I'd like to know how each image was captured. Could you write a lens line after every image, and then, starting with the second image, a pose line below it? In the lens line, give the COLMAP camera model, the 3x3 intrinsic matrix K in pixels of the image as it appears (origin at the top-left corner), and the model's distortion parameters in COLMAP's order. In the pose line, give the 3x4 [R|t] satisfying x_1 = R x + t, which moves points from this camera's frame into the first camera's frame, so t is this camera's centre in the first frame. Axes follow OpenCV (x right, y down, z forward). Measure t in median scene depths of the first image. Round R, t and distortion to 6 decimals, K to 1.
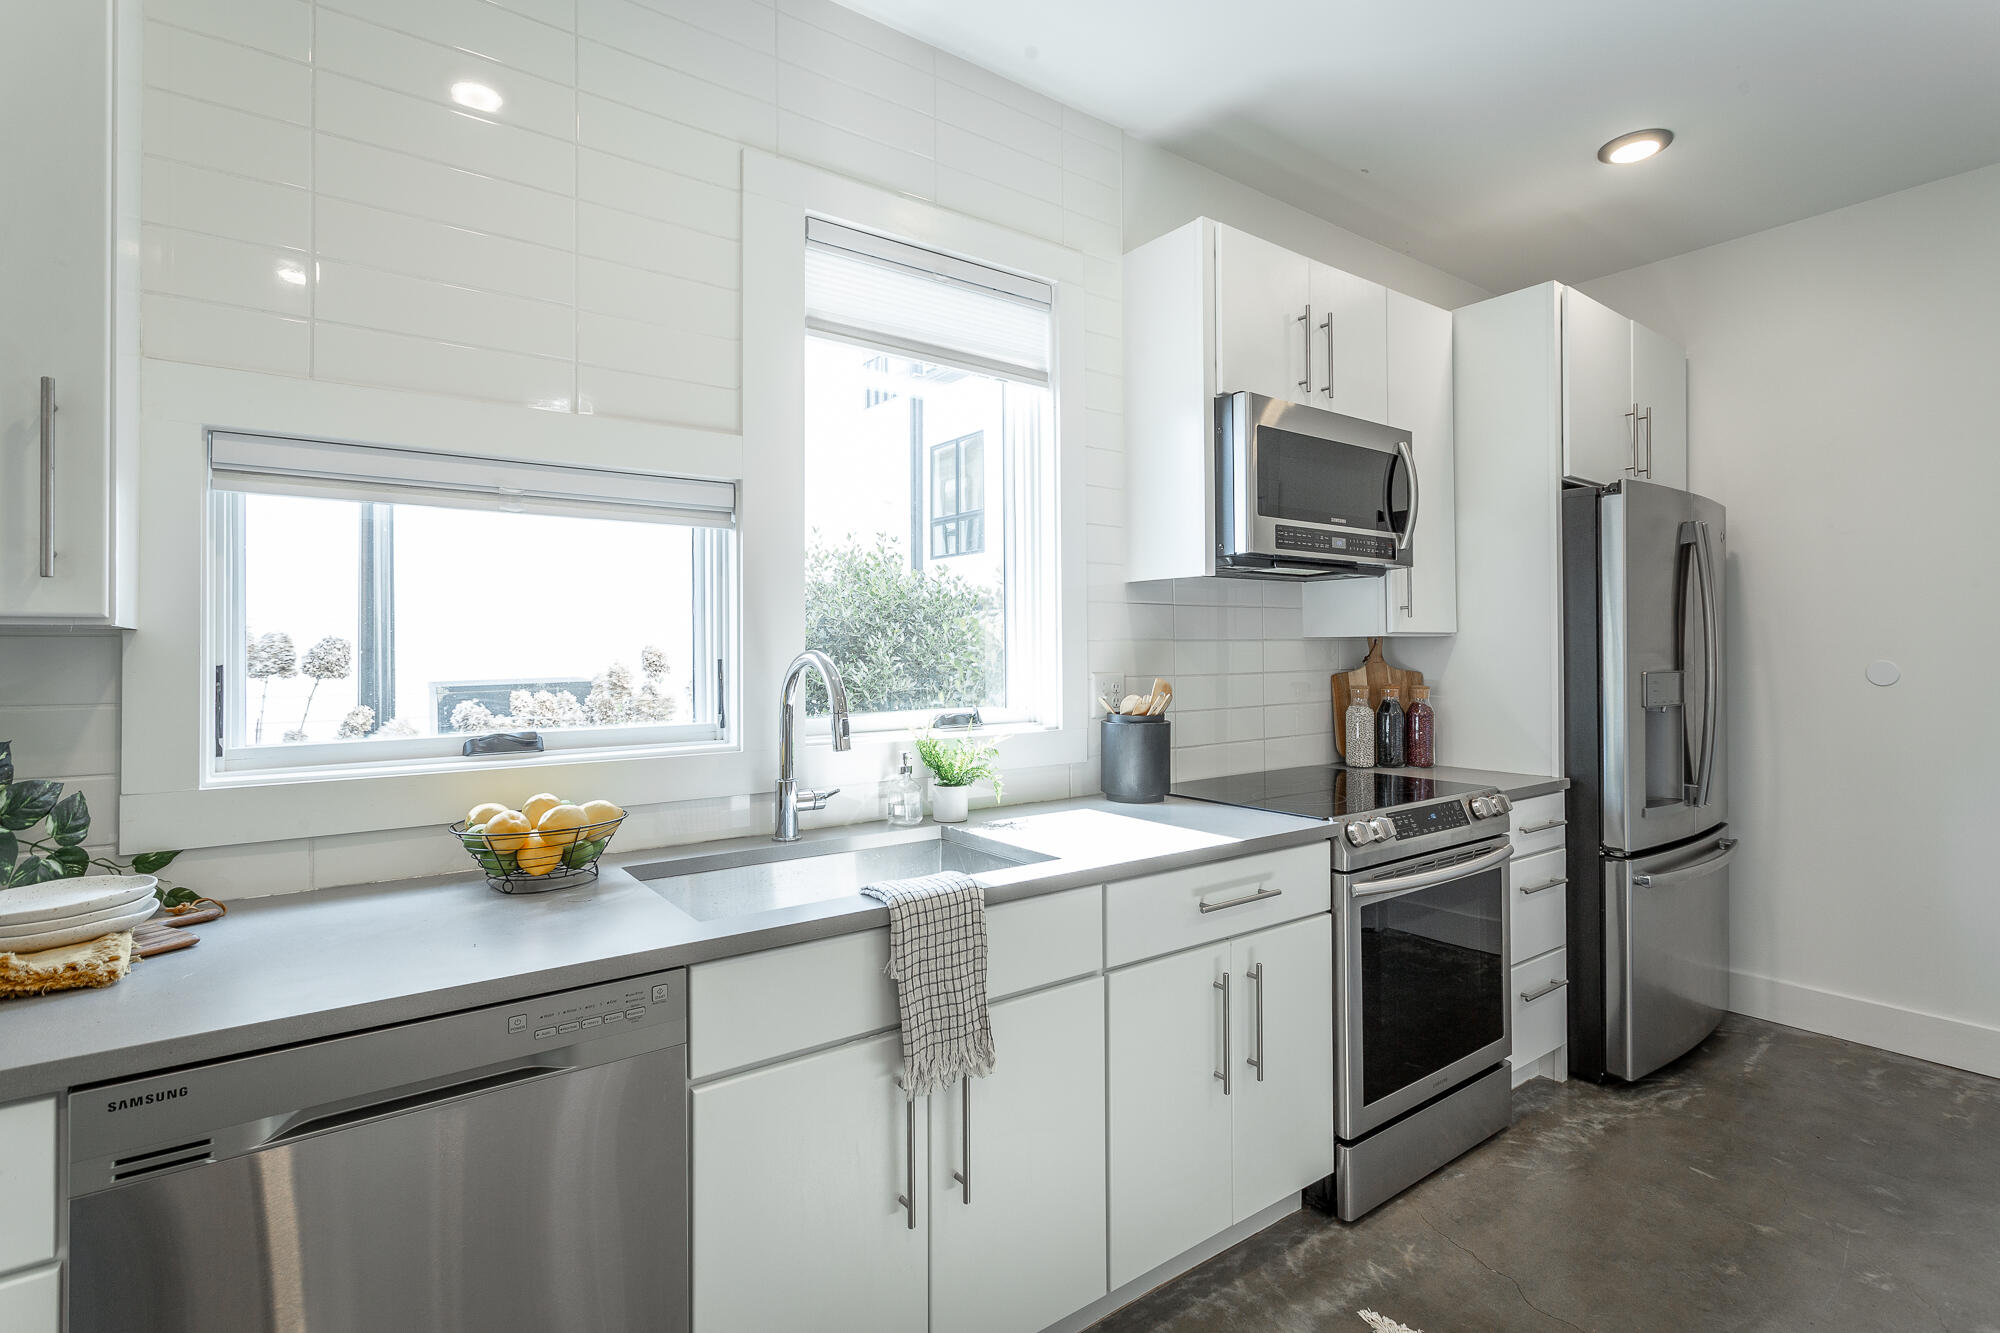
lens RADIAL K [[951.1, 0, 1004.3], [0, 951.1, 646.7], [0, 0, 1]] dist [0.001196, 0.000927]
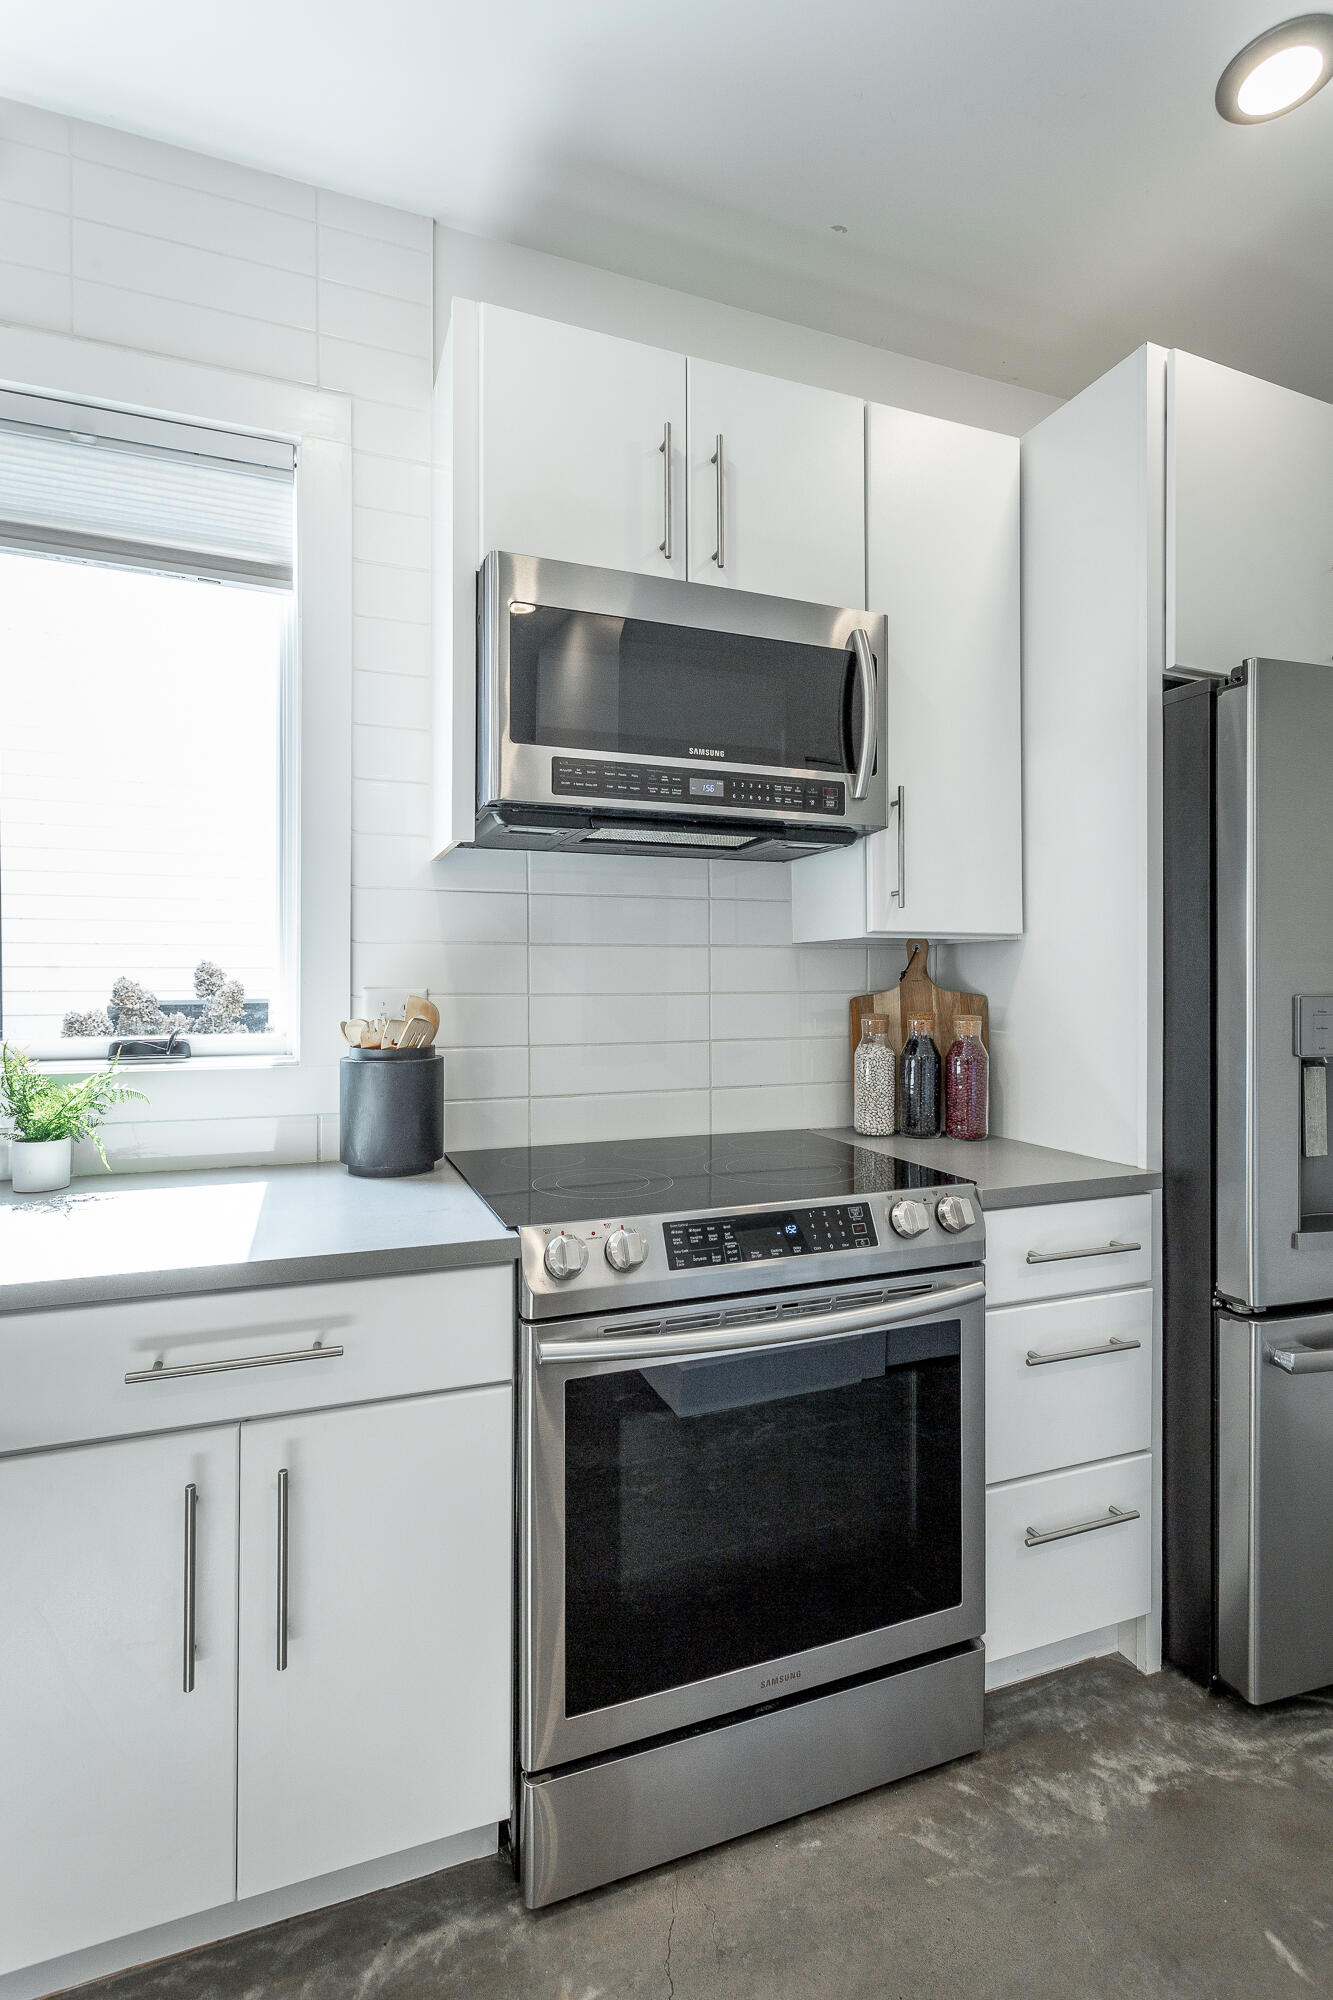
lens RADIAL K [[945.7, 0, 665.0], [0, 945.7, 980.6], [0, 0, 1]] dist [-0.001134, -0.000082]
pose [[0.963444, 0.005778, -0.267846, 0.530213], [-0.004665, 0.999978, 0.004793, 0.019366], [0.267868, -0.003368, 0.963450, 0.404449]]
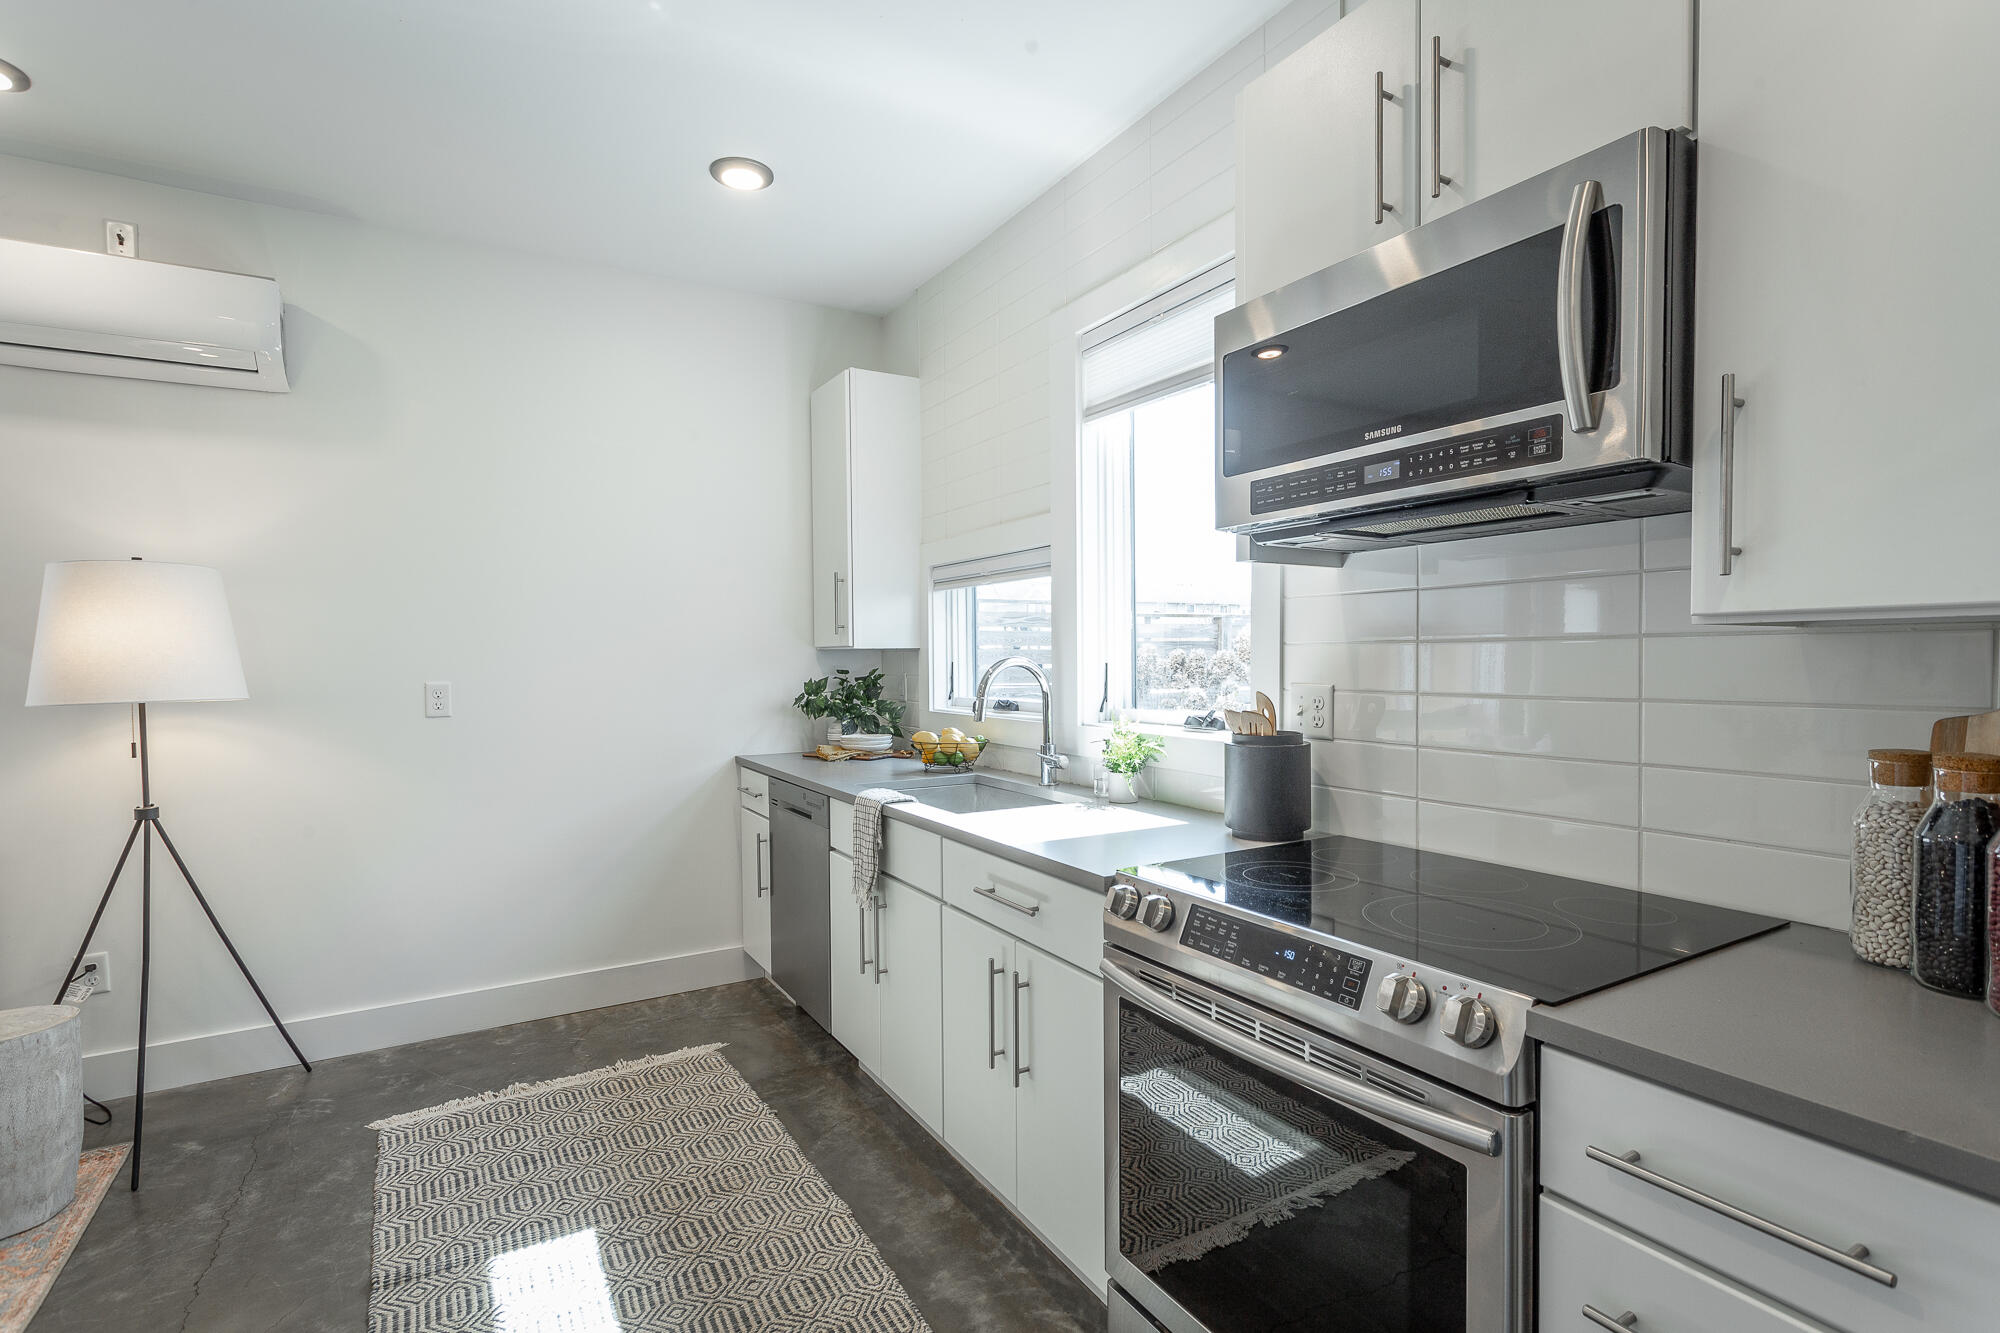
lens RADIAL K [[952.8, 0, 998.5], [0, 952.8, 688.7], [0, 0, 1]] dist [0.001227, 0.000125]
pose [[-0.103081, 0.040686, -0.993840, 1.019204], [0.013772, 0.999126, 0.039474, -0.004234], [0.994578, -0.009618, -0.103551, 0.883763]]
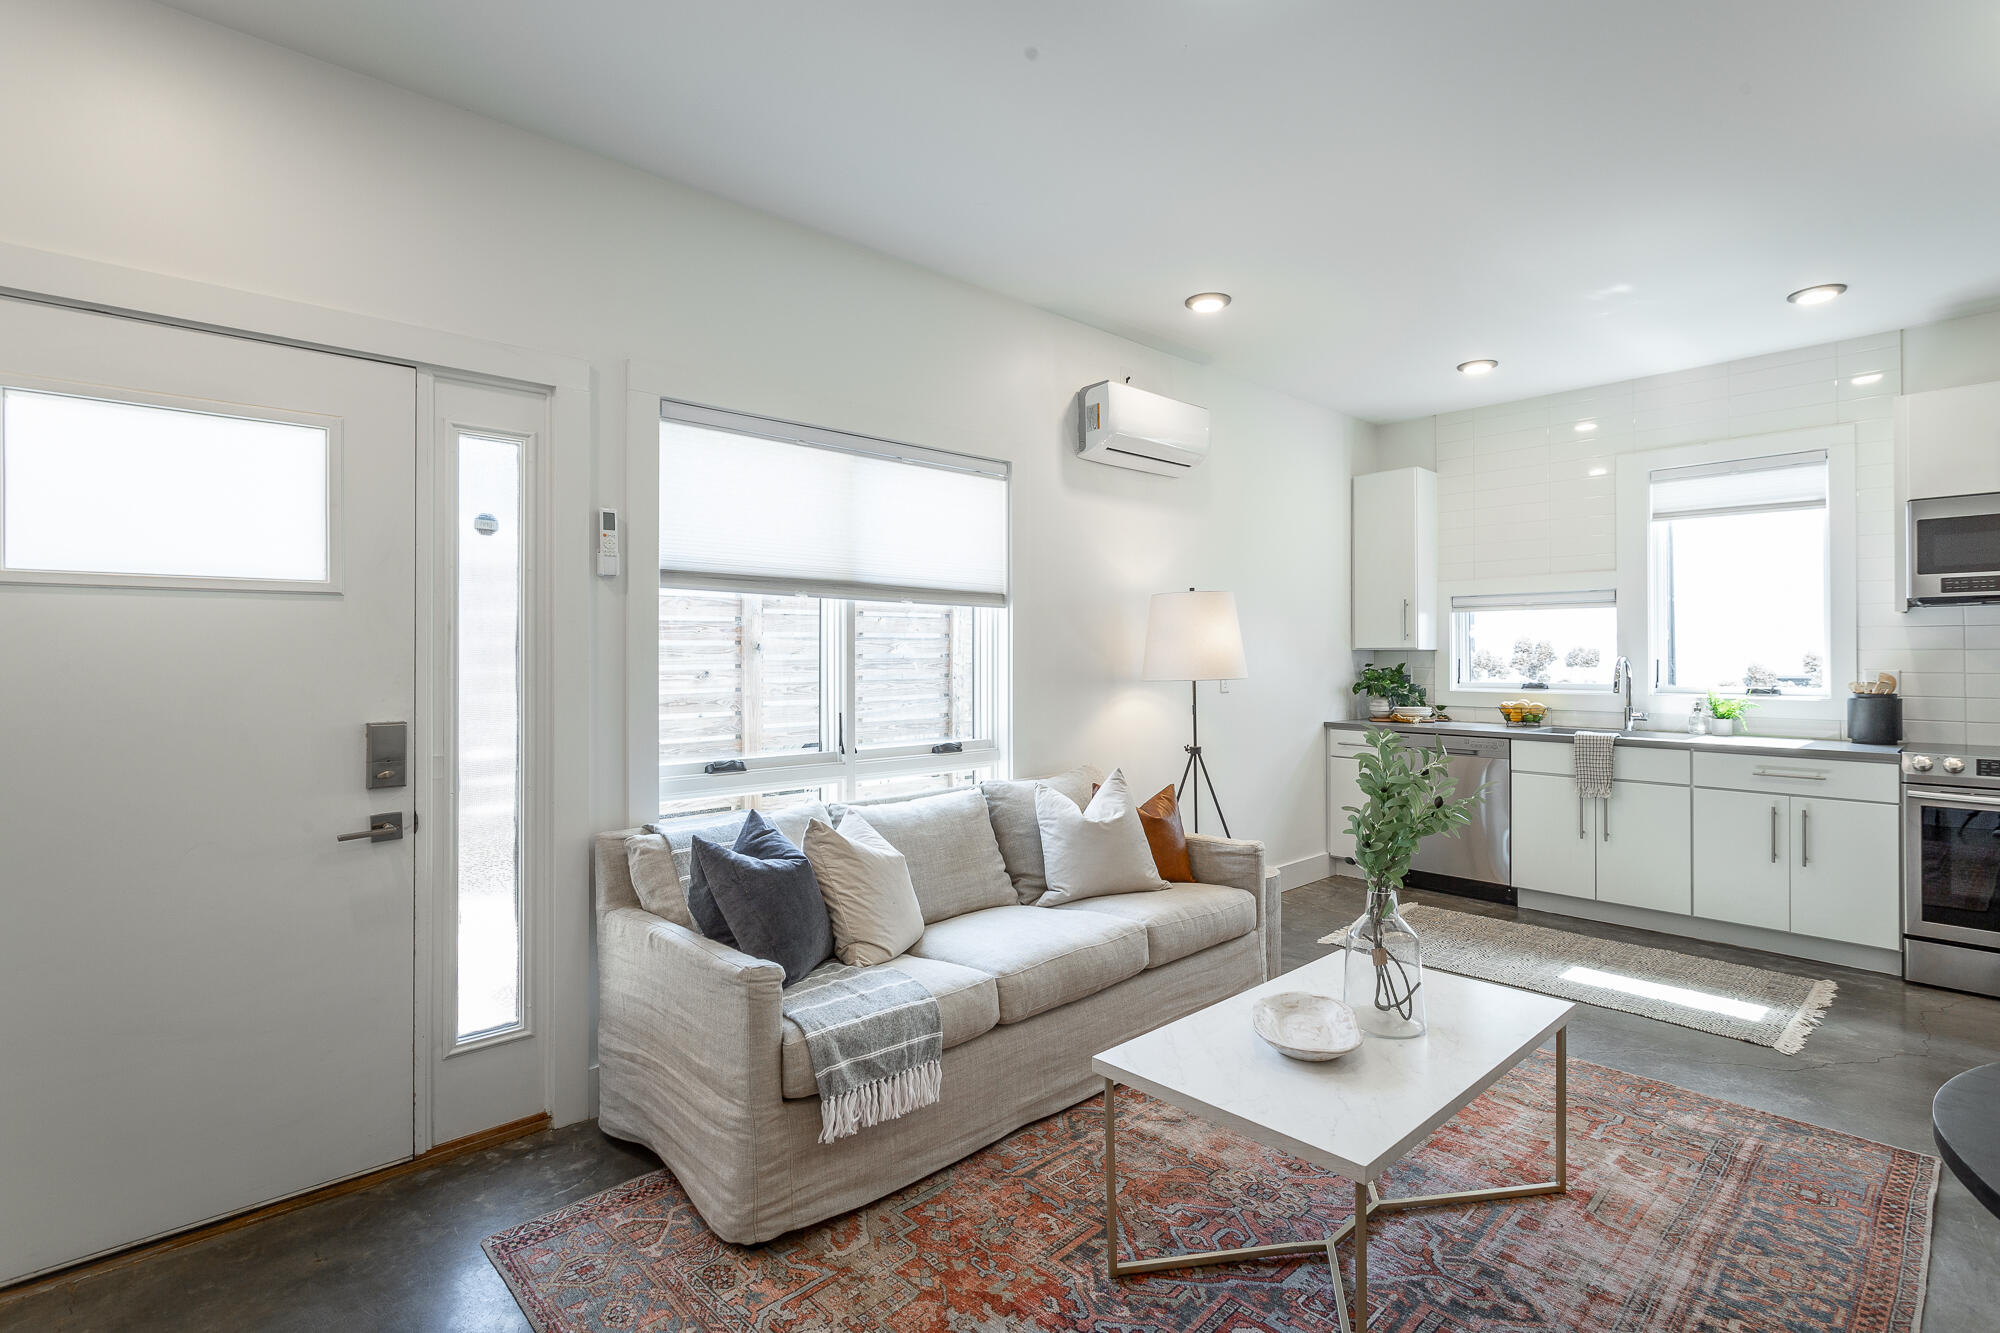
lens RADIAL K [[945.7, 0, 1002.4], [0, 945.7, 650.7], [0, 0, 1]] dist [-0.001134, -0.000082]
pose [[0.108798, -0.000021, -0.994064, 1.698005], [0.005244, 0.999986, 0.000553, -0.014516], [0.994050, -0.005273, 0.108796, -0.749928]]
